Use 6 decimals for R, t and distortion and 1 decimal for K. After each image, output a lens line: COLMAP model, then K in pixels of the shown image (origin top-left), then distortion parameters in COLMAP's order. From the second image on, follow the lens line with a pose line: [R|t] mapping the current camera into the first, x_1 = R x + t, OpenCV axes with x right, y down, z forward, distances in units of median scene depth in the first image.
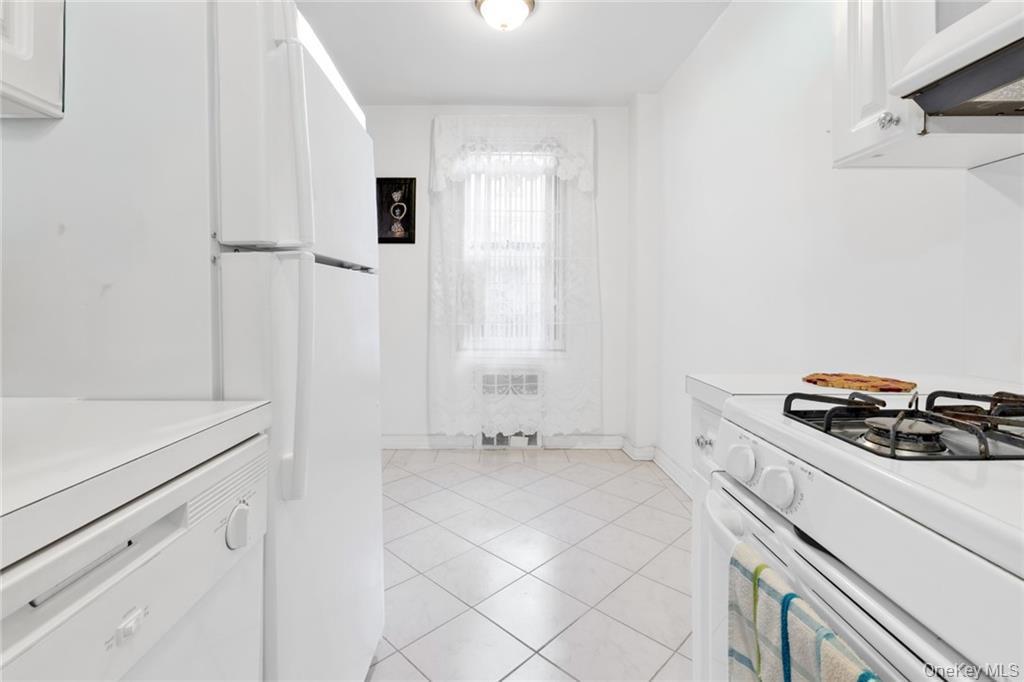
lens RADIAL K [[471.0, 0, 485.8], [0, 471.0, 298.4], [0, 0, 1]] dist [0.000048, 0.000057]
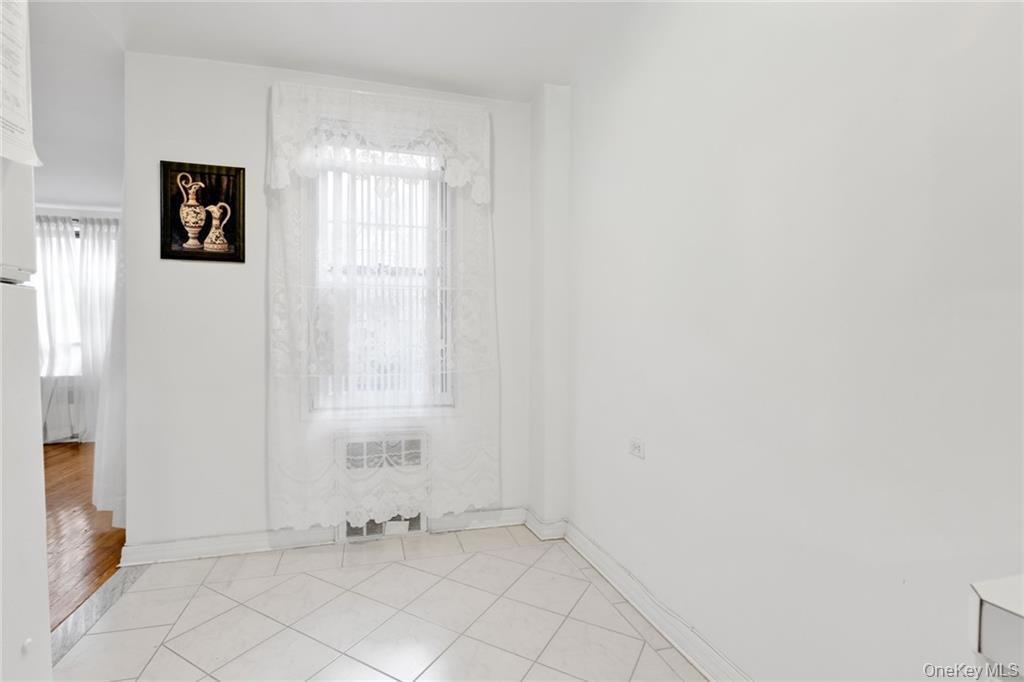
lens RADIAL K [[471.0, 0, 481.6], [0, 471.0, 349.9], [0, 0, 1]] dist [0.000048, 0.000057]
pose [[0.964340, -0.008441, 0.264533, 0.003609], [0.002087, 0.999703, 0.024291, -0.002328], [-0.264659, -0.022873, 0.964071, 0.232963]]
